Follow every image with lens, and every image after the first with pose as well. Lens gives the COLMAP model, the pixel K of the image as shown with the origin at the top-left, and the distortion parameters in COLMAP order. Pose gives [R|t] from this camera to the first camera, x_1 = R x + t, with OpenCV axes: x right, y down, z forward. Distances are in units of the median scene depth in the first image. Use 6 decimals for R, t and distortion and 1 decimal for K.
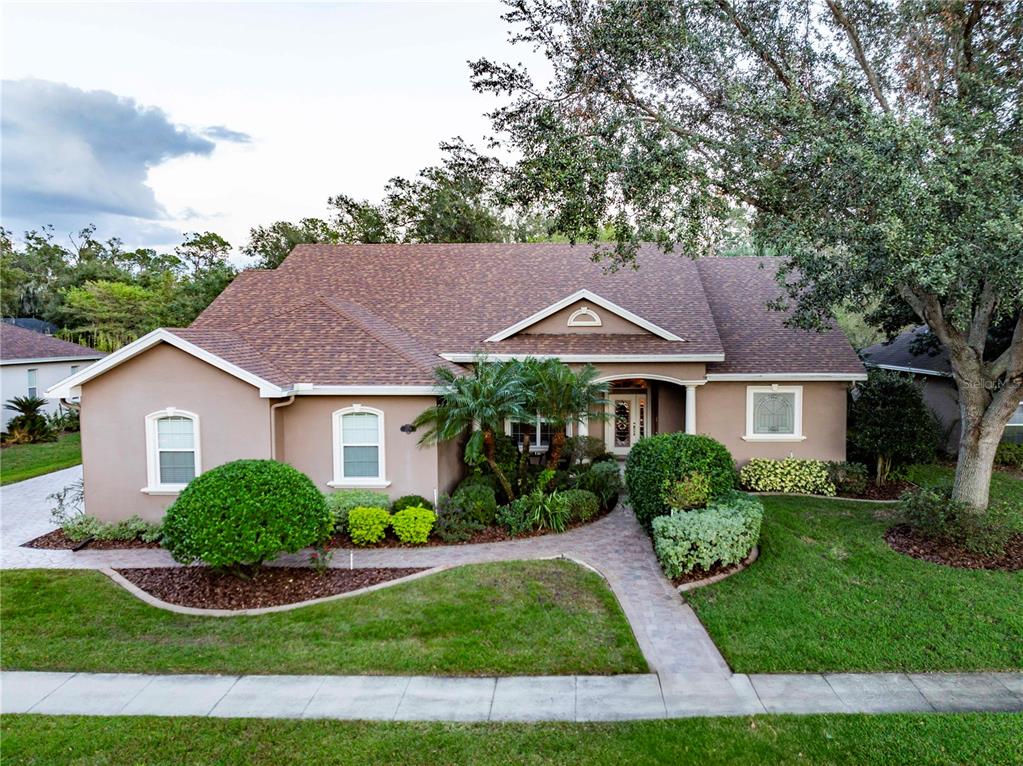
lens RADIAL K [[775.8, 0, 533.7], [0, 775.8, 414.3], [0, 0, 1]] dist [-0.019574, -0.001287]
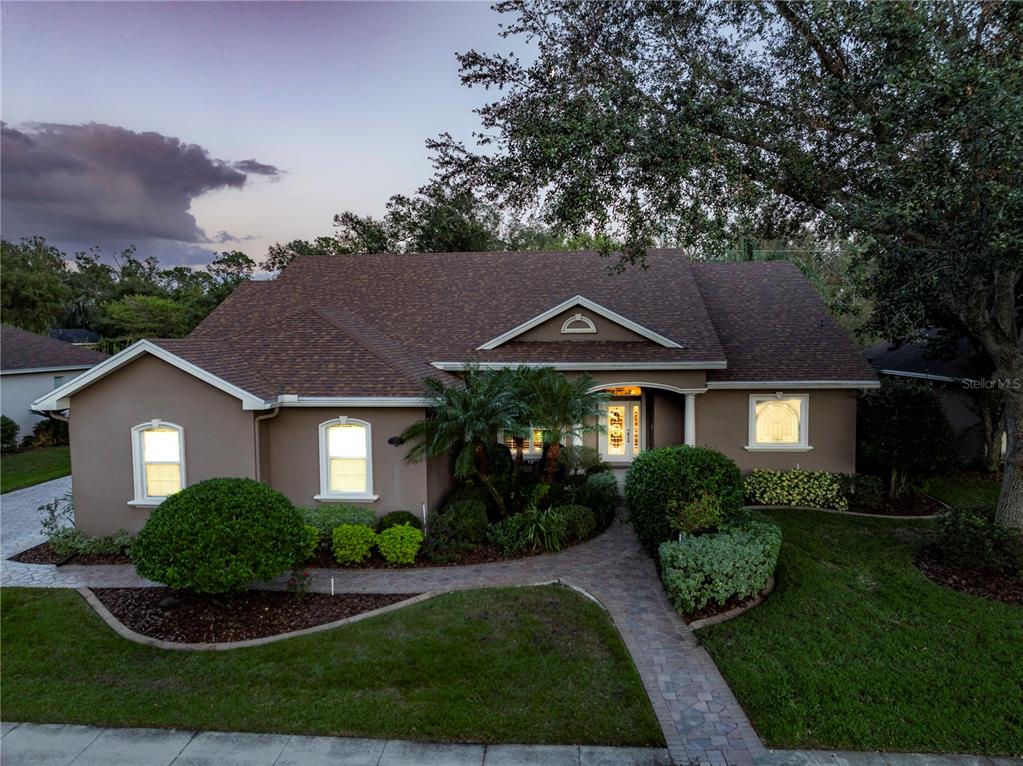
lens RADIAL K [[696.7, 0, 480.7], [0, 696.7, 395.8], [0, 0, 1]] dist [-0.019625, 0.005574]
pose [[0.997950, -0.002645, -0.063949, -0.002092], [0.001202, 0.999744, -0.022591, -0.017329], [0.063992, 0.022468, 0.997697, 0.137386]]
